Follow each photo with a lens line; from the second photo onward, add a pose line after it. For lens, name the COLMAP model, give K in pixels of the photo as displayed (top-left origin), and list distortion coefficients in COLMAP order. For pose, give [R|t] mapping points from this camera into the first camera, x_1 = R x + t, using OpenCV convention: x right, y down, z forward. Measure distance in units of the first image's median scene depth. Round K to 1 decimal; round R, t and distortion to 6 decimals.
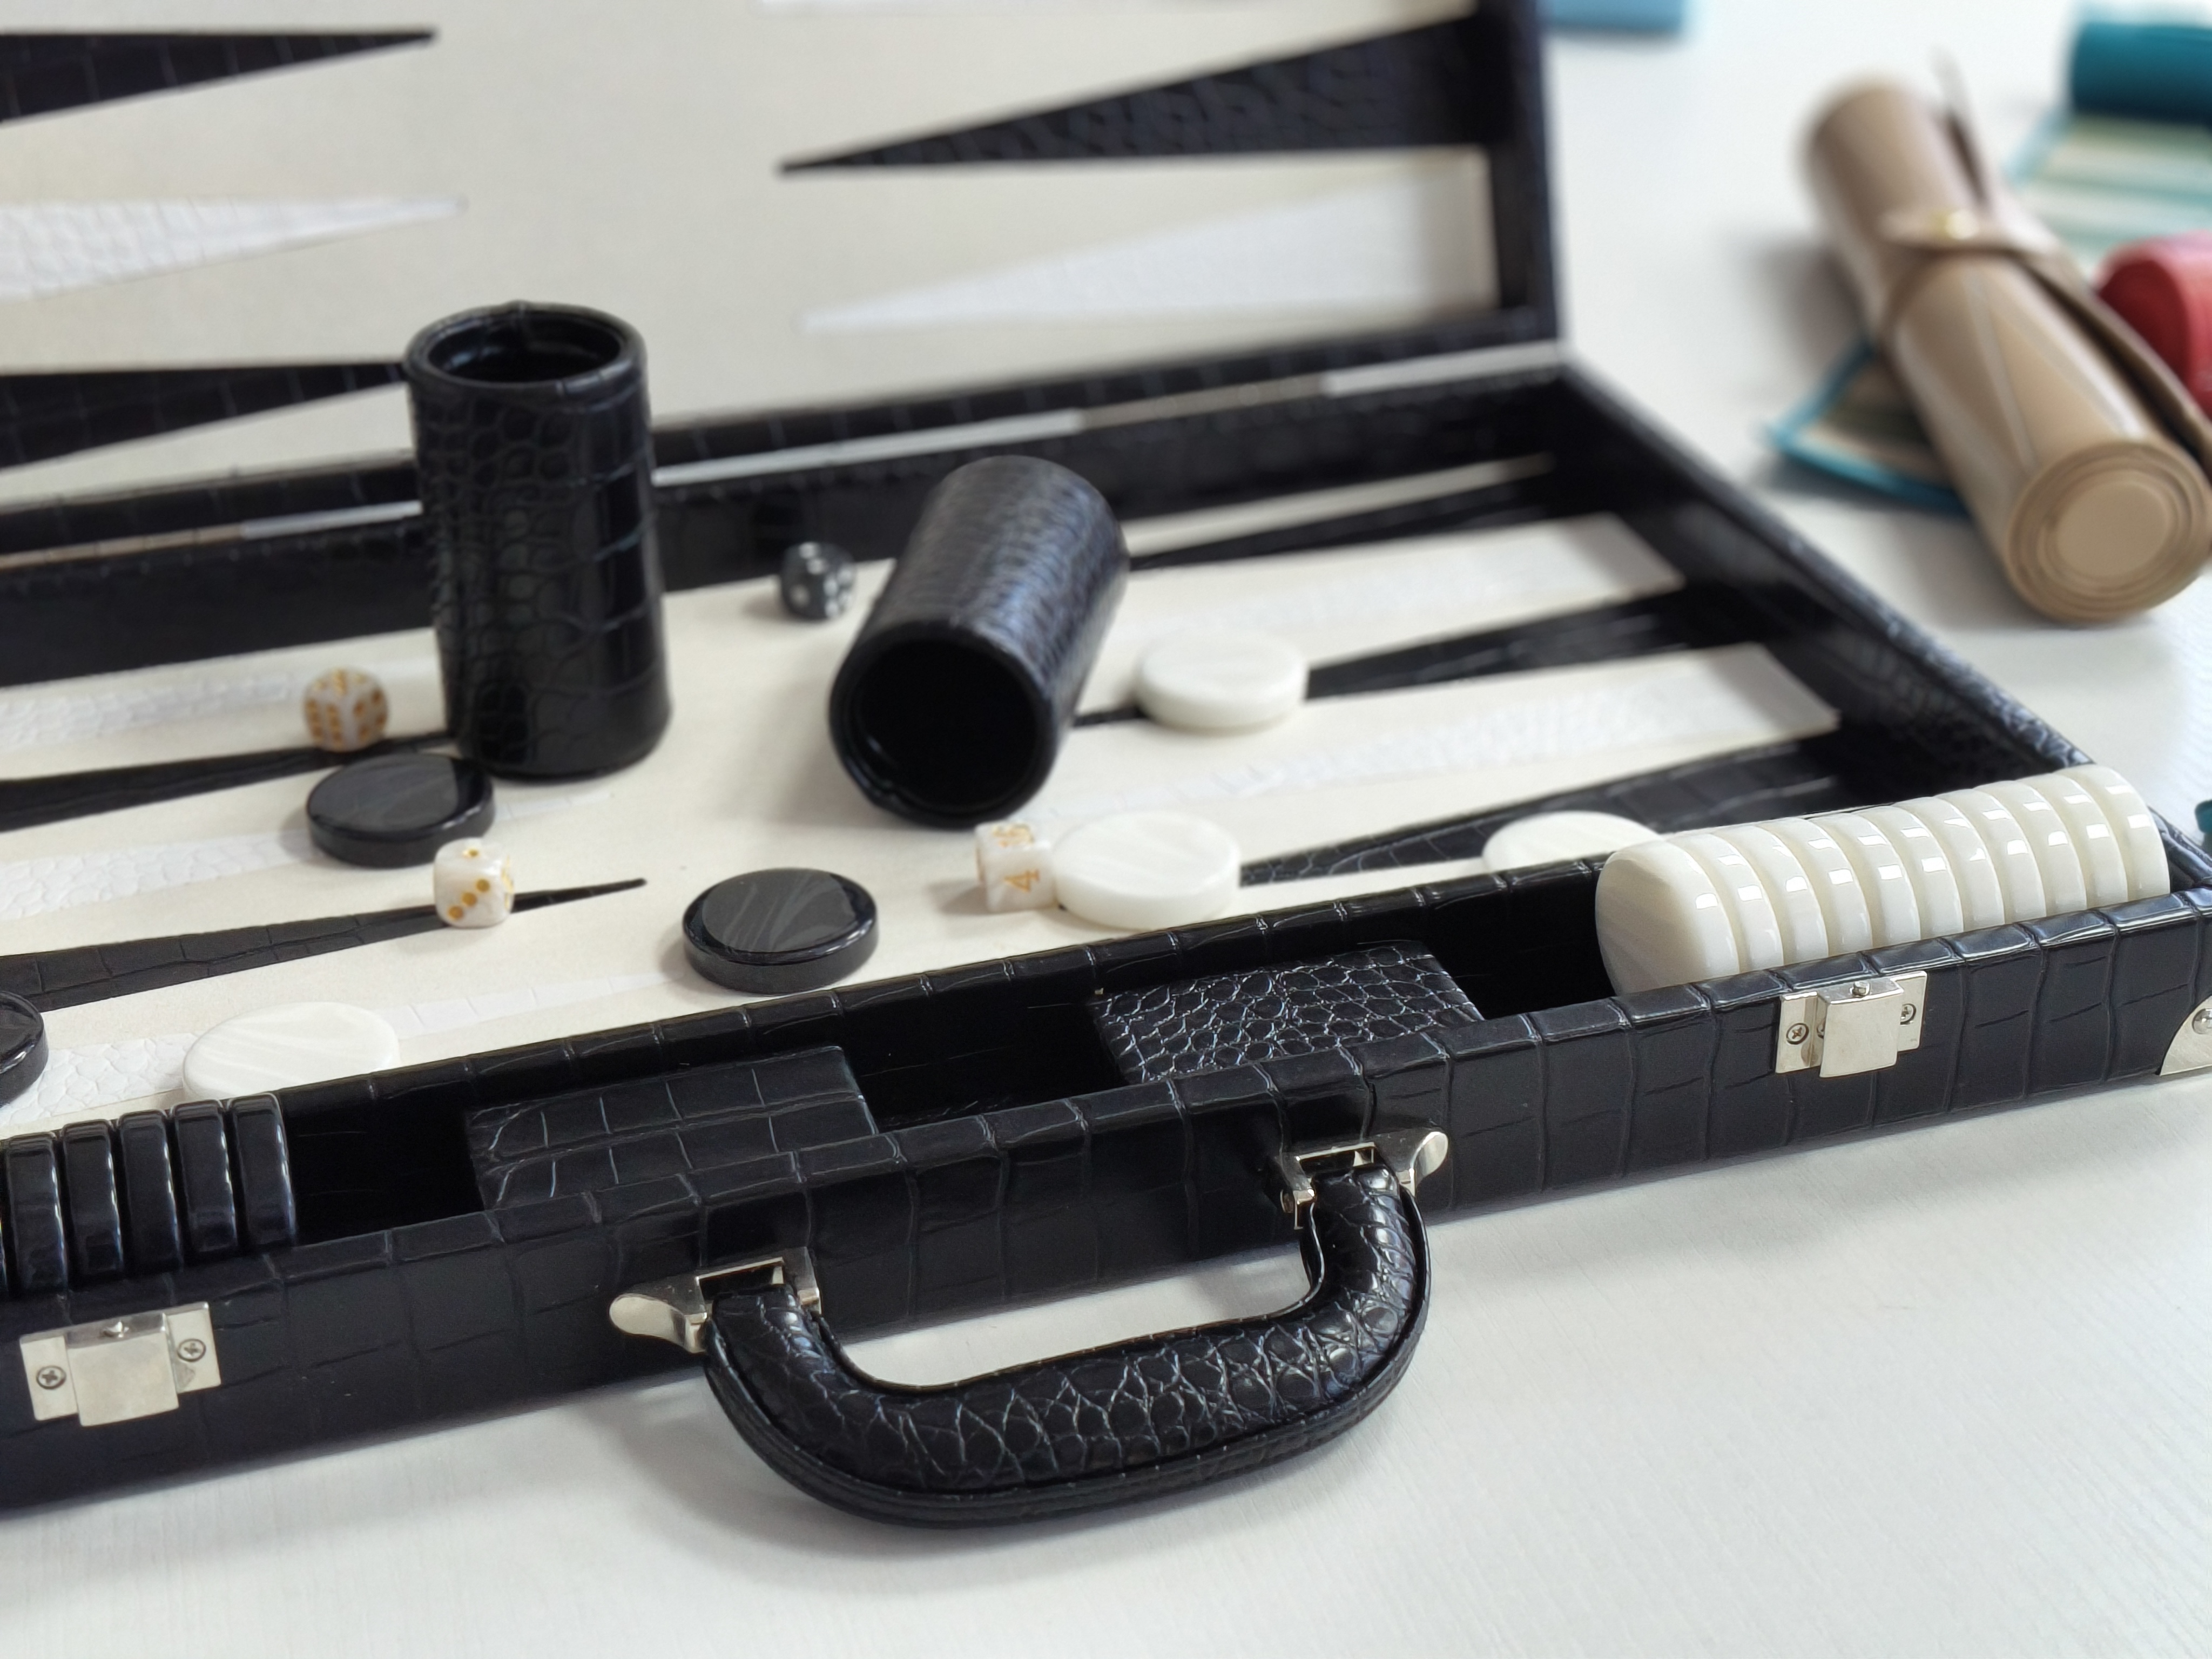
lens RADIAL K [[3164.9, 0, 1064.2], [0, 3164.9, 825.5], [0, 0, 1]] dist [0.214512, -0.537099]
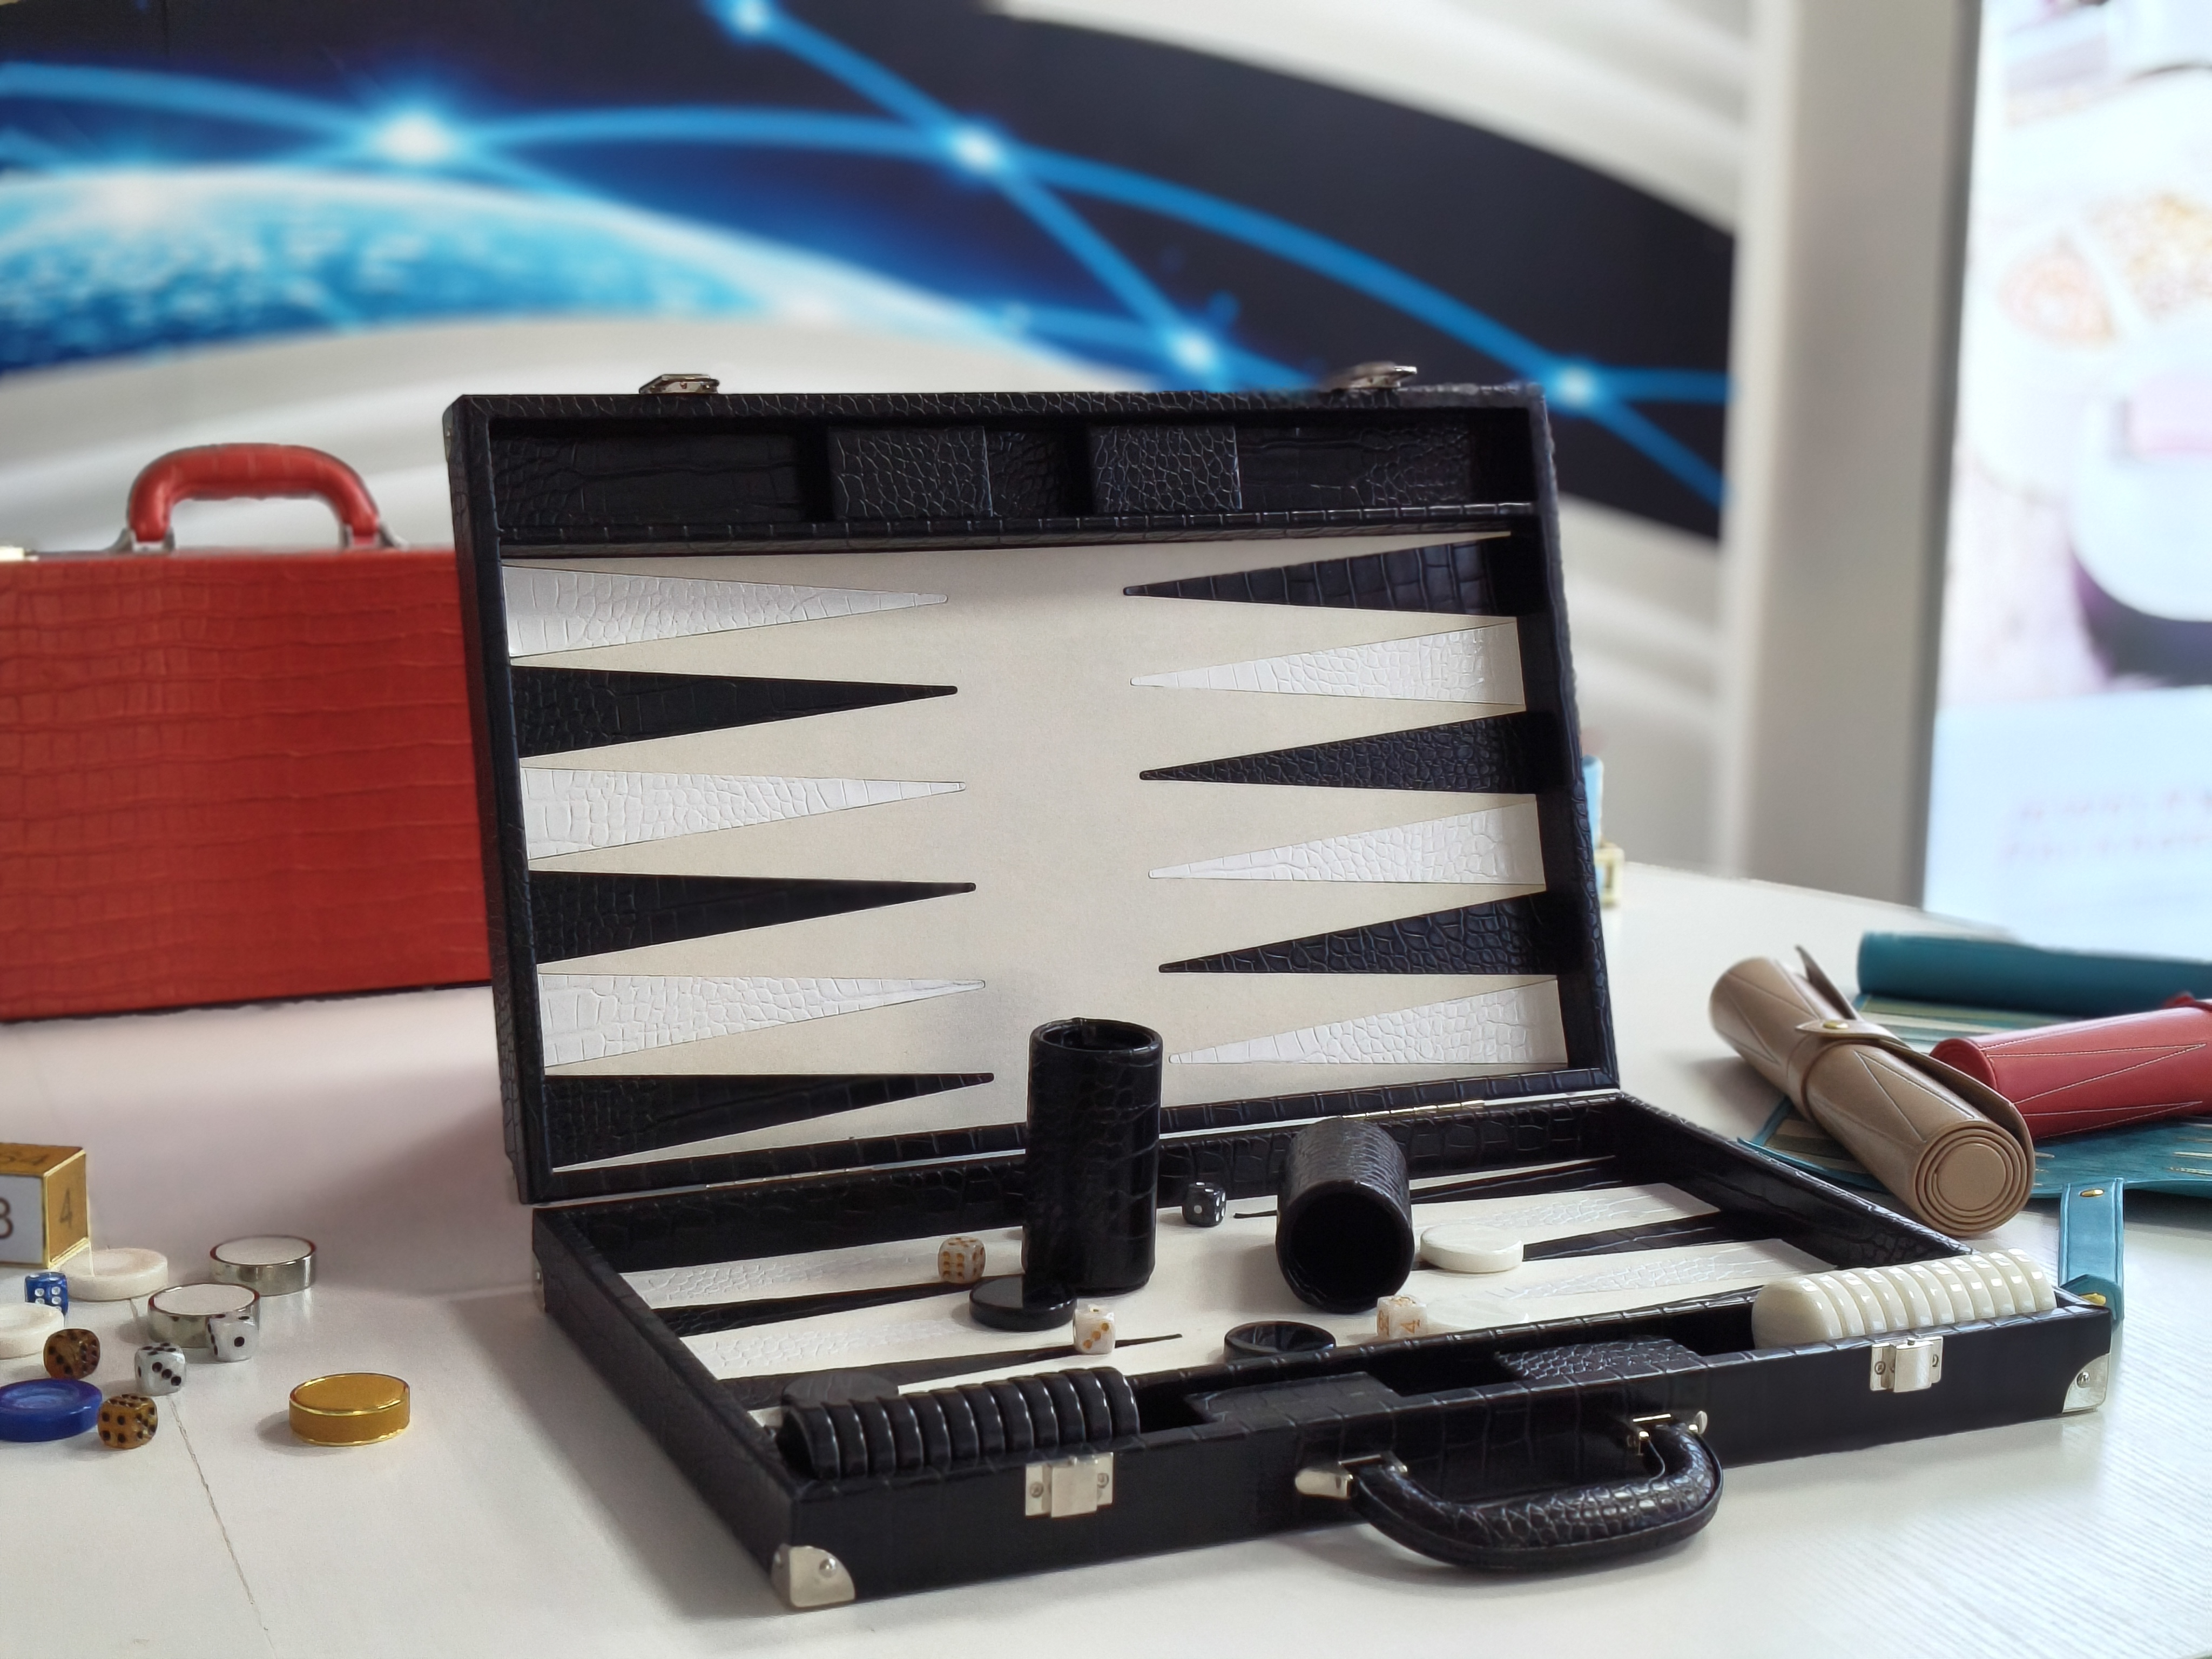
lens RADIAL K [[3164.9, 0, 1064.2], [0, 3164.9, 825.5], [0, 0, 1]] dist [0.214512, -0.537099]
pose [[0.993597, 0.019866, 0.111225, -0.391954], [0.017474, 0.945558, -0.324986, 0.314337], [-0.111625, 0.324848, 0.939156, -0.691122]]
